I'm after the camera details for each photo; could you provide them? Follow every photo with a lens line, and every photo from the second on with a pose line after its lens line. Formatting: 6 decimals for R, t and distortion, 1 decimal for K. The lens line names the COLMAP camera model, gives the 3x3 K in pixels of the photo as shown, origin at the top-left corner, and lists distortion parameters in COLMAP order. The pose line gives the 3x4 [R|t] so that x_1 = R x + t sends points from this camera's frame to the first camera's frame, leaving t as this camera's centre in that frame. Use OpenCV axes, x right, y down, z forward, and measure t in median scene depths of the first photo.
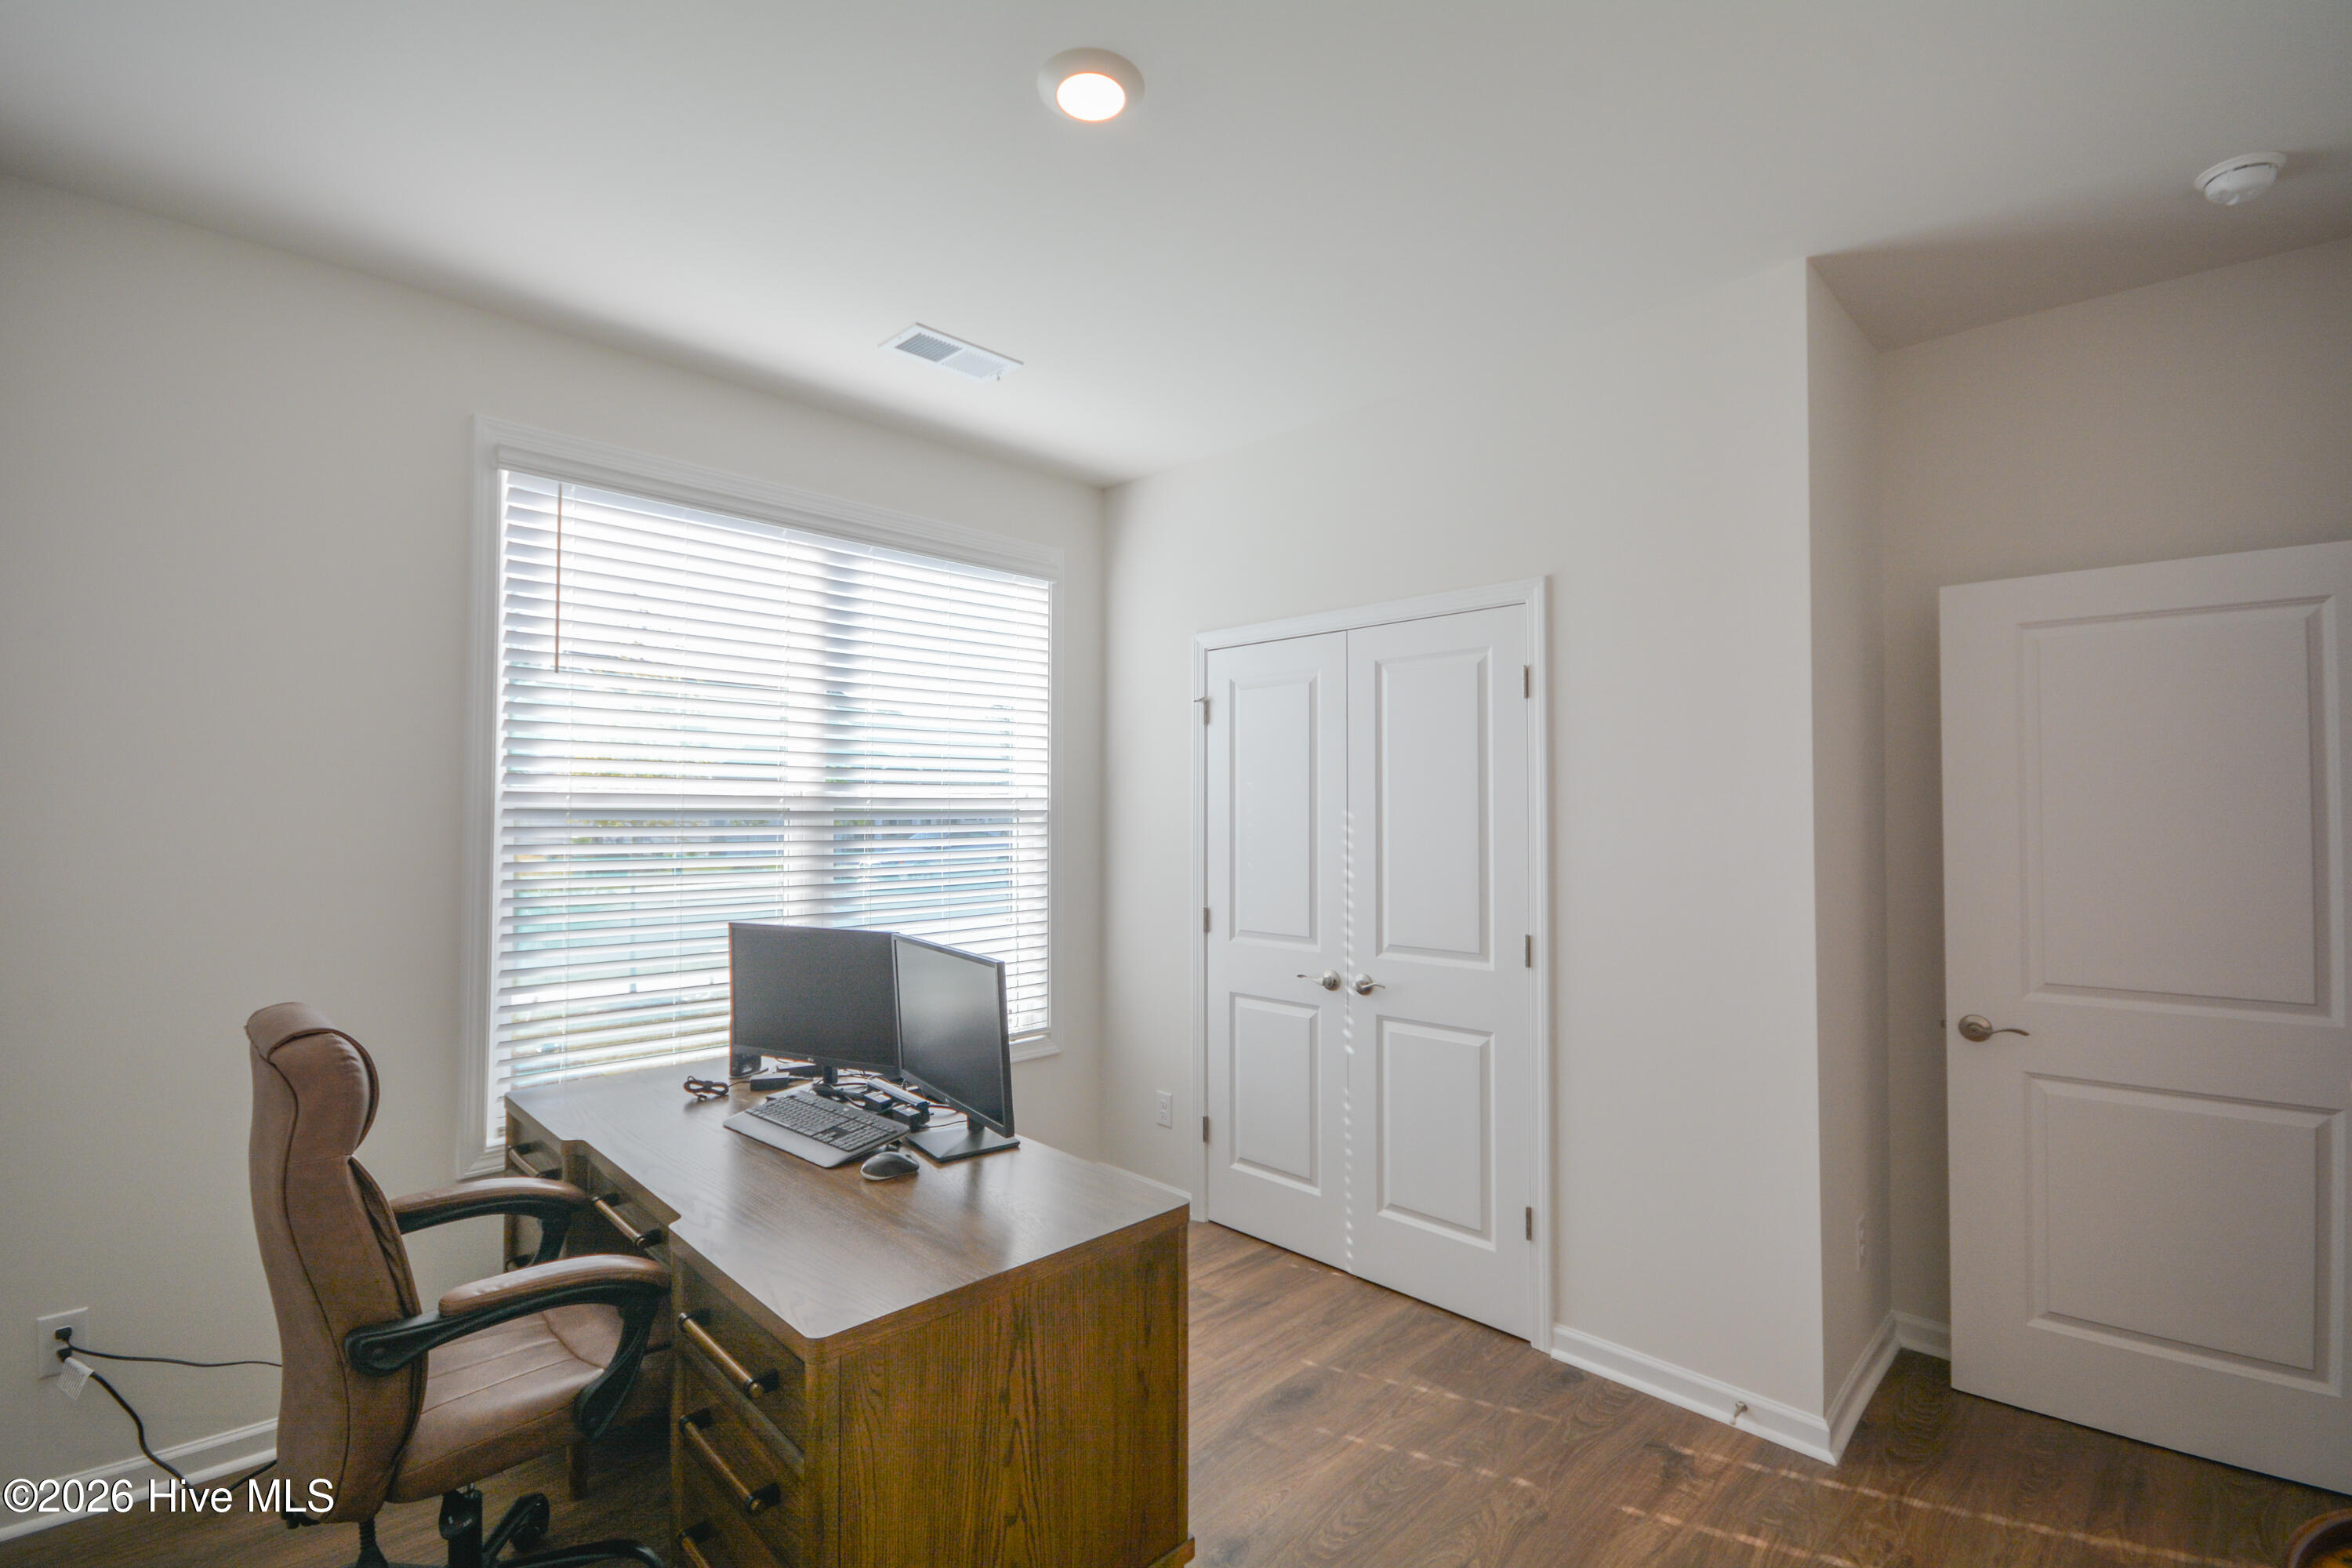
lens RADIAL K [[1049.5, 0, 1176.1], [0, 1049.5, 795.3], [0, 0, 1]] dist [0.005448, -0.008037]
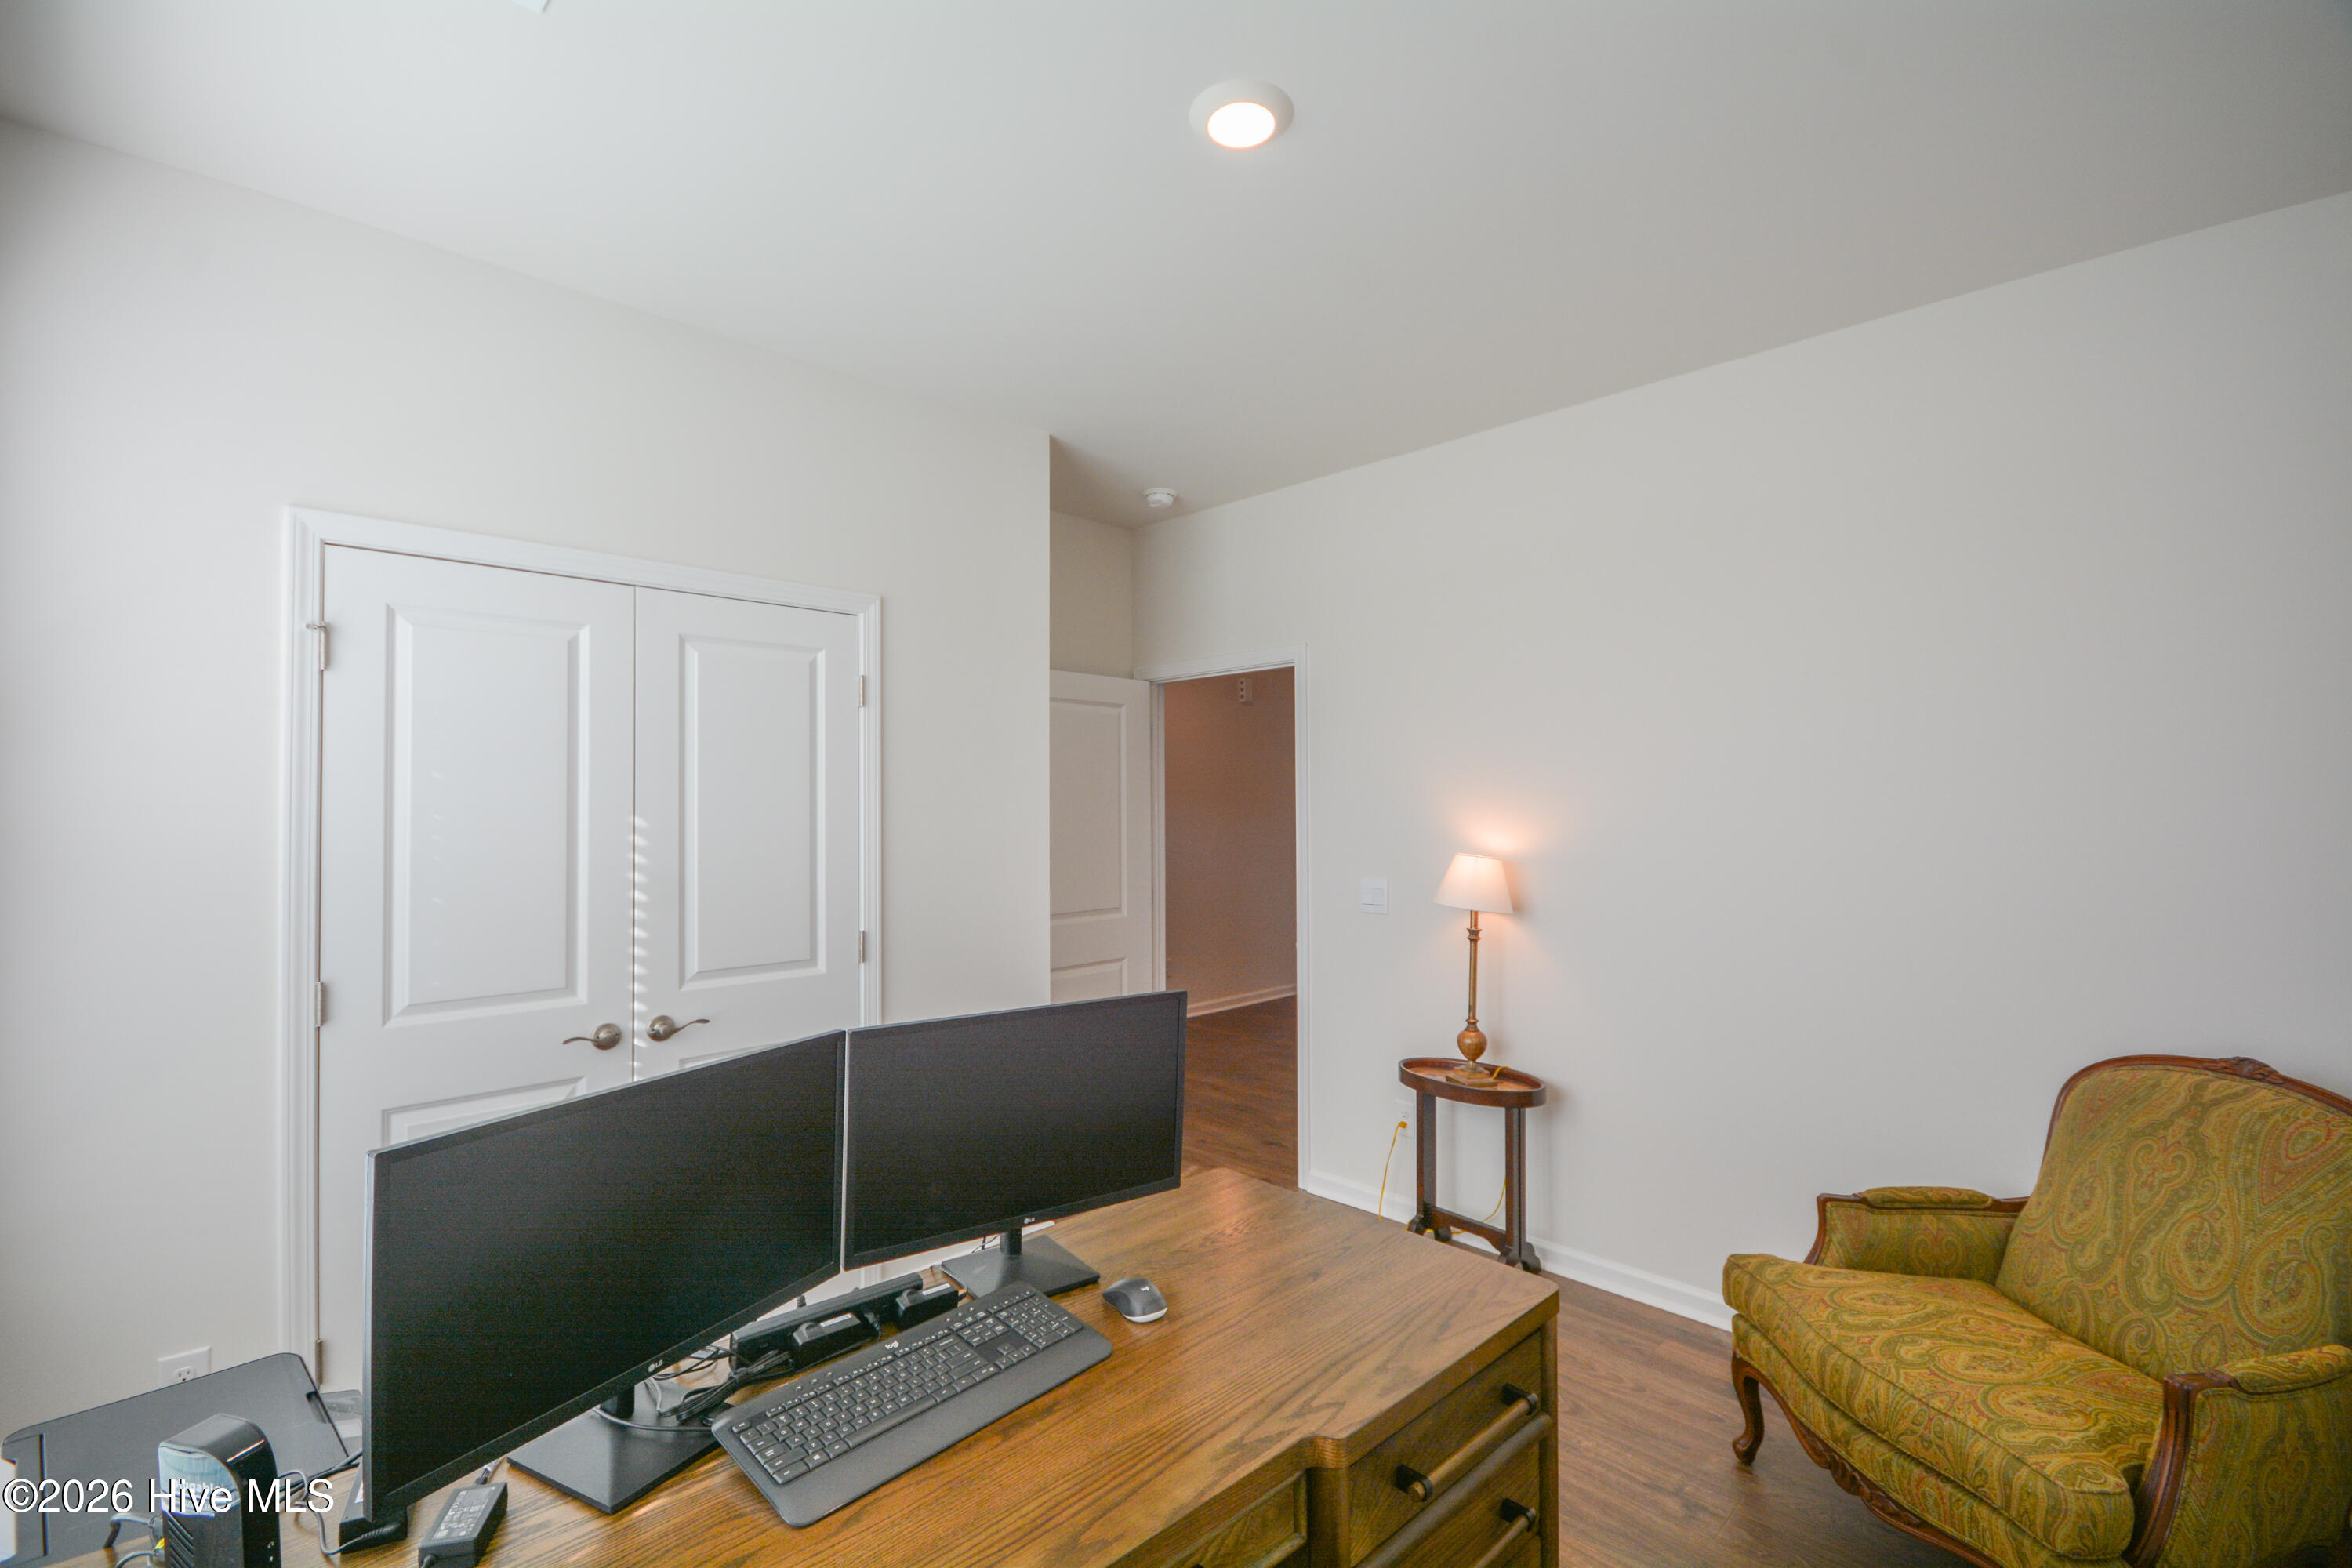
lens RADIAL K [[1049.5, 0, 1166.2], [0, 1049.5, 787.7], [0, 0, 1]] dist [0.005448, -0.008037]
pose [[0.010863, 0.016568, 0.999804, -0.626140], [-0.013603, 0.999773, -0.016419, 0.002299], [-0.999848, -0.013422, 0.011086, 0.597806]]
